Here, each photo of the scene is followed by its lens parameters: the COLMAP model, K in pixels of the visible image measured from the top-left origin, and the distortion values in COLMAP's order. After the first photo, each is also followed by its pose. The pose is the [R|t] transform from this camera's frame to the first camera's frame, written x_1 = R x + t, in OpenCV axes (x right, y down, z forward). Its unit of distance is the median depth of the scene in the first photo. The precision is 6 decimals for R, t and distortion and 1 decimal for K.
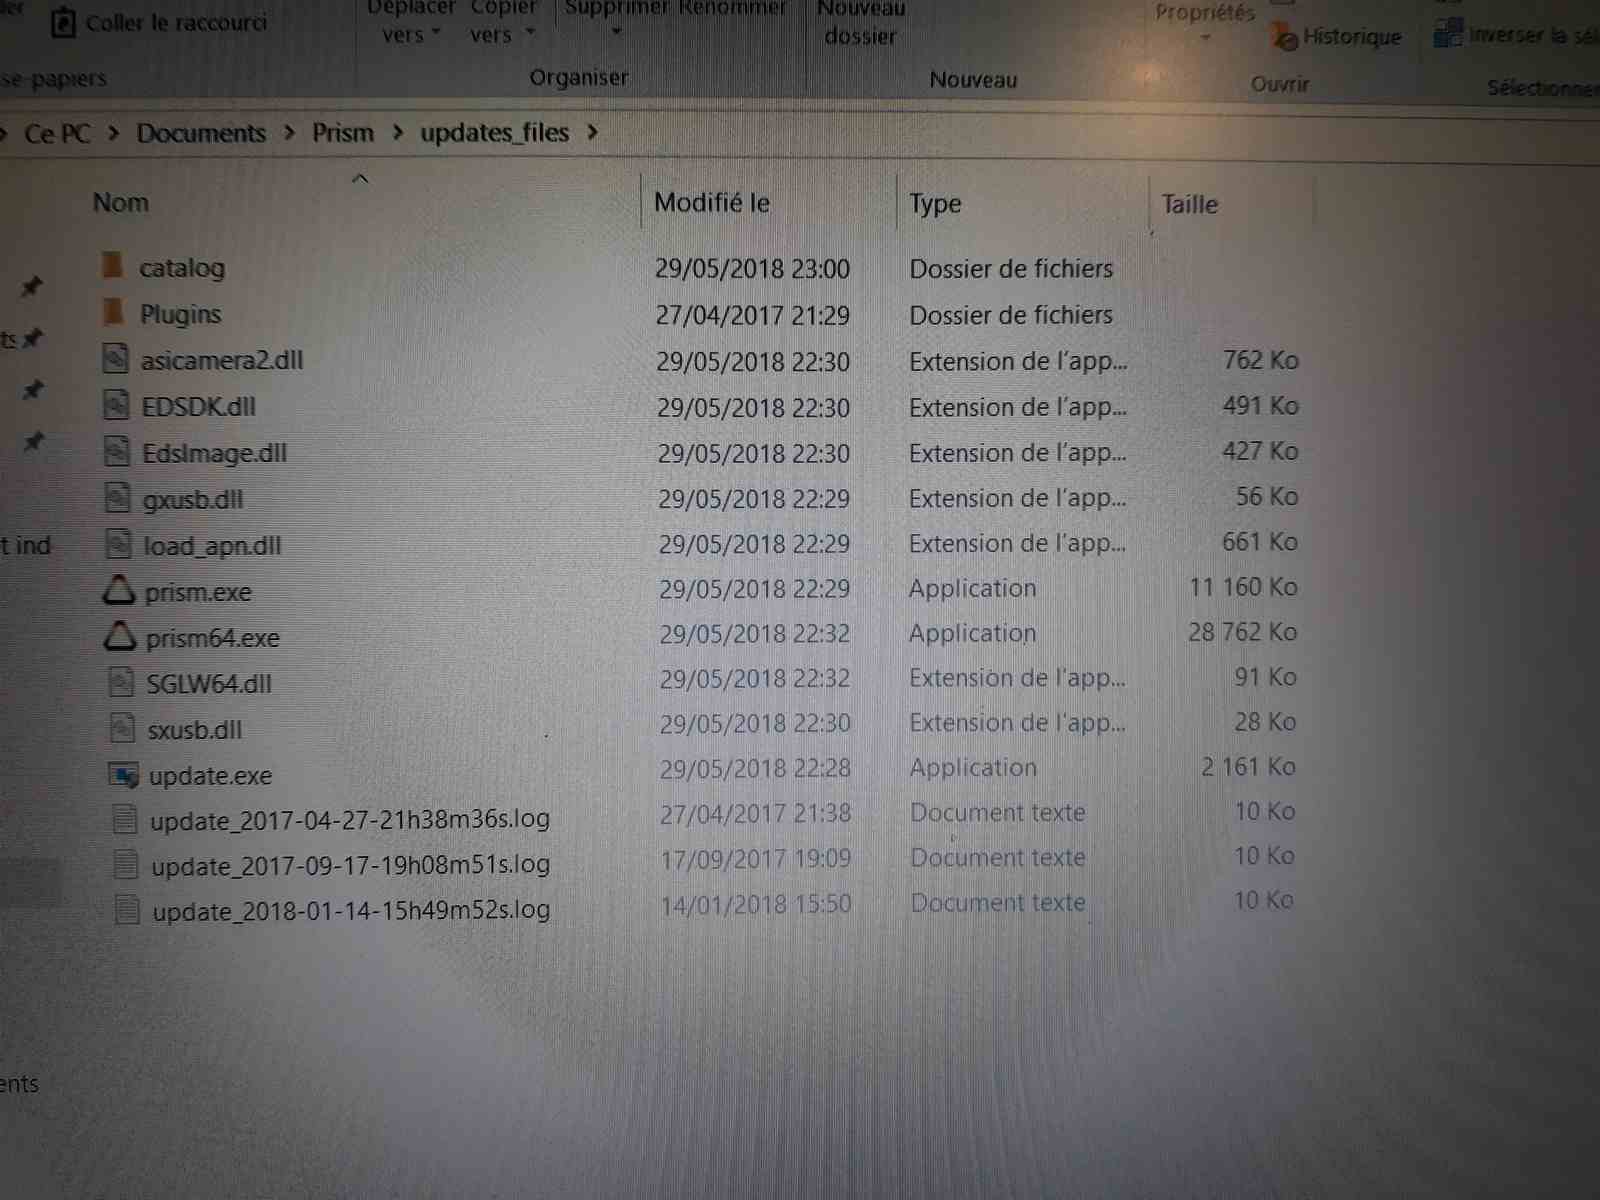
lens RADIAL K [[1273.9, 0, 796.6], [0, 1273.9, 597.7], [0, 0, 1]] dist [-0.011473, -0.004728]
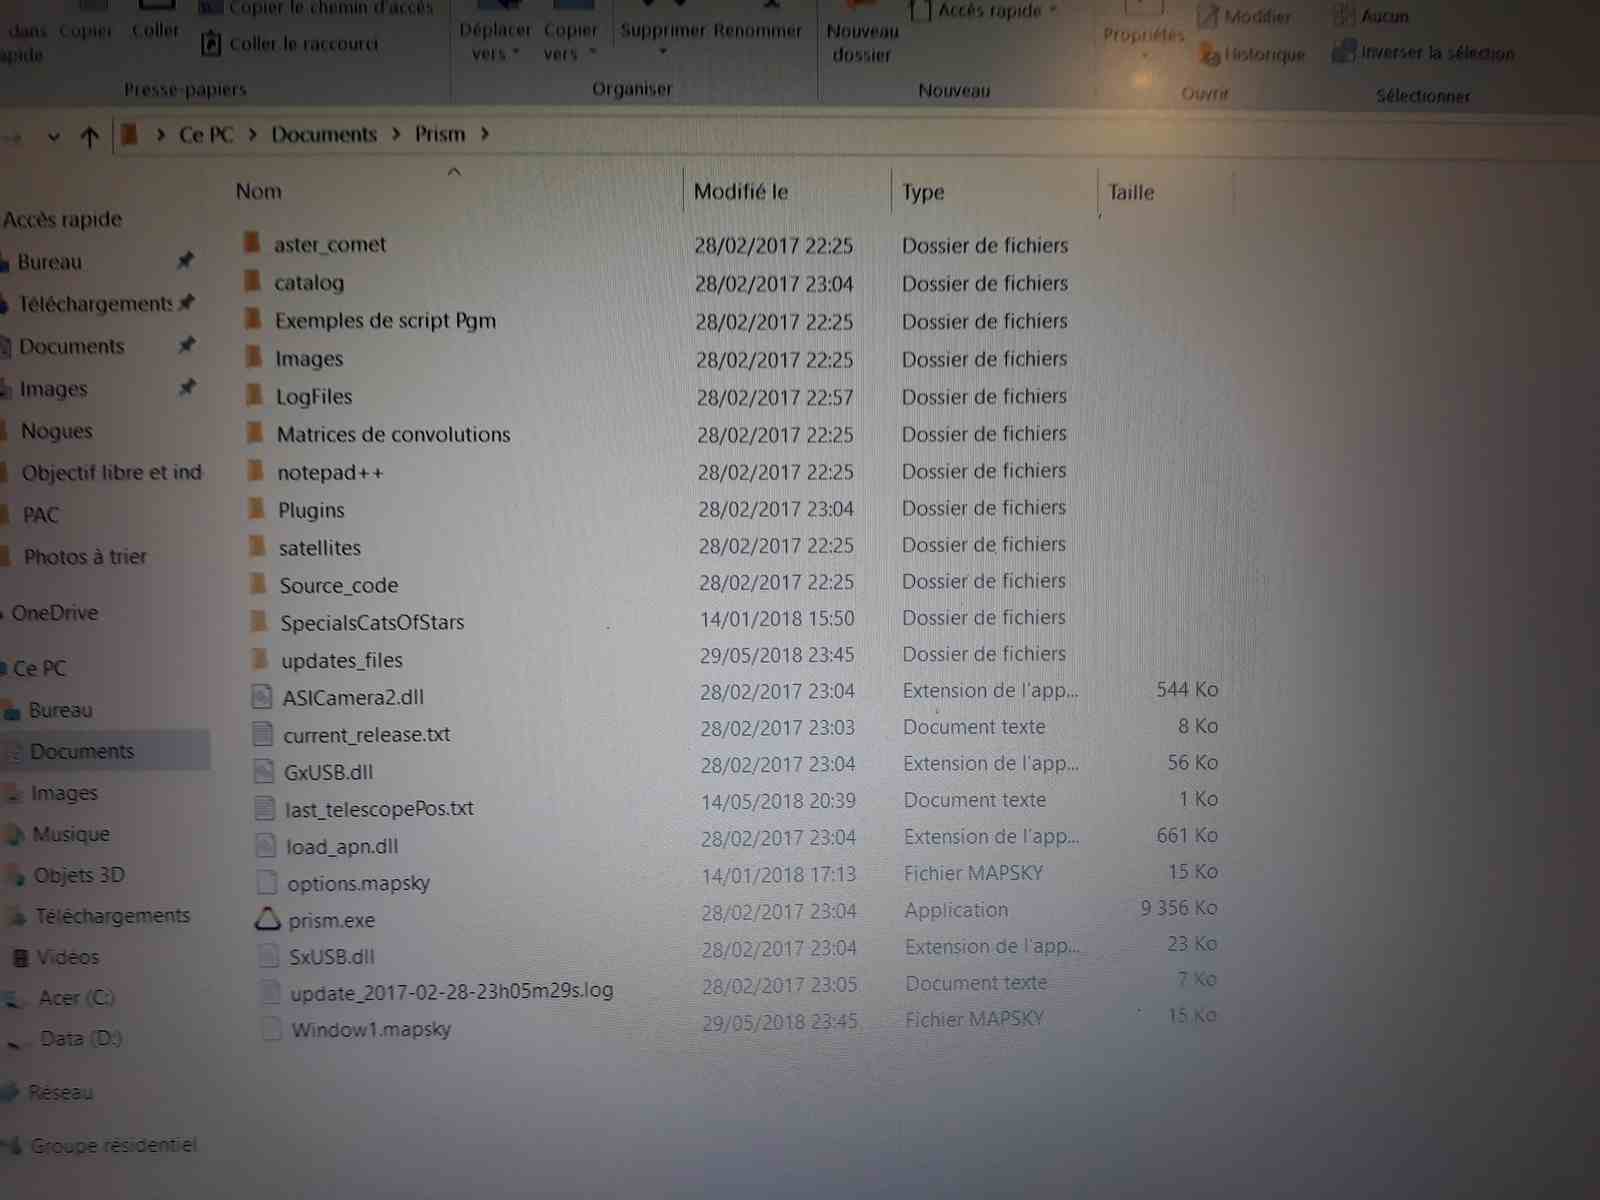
lens RADIAL K [[1273.9, 0, 799.2], [0, 1273.9, 598.1], [0, 0, 1]] dist [-0.011473, -0.004728]
pose [[0.999873, 0.001895, -0.015835, 0.009818], [-0.000953, 0.998241, 0.059275, 0.007768], [0.015920, -0.059253, 0.998116, -0.246784]]
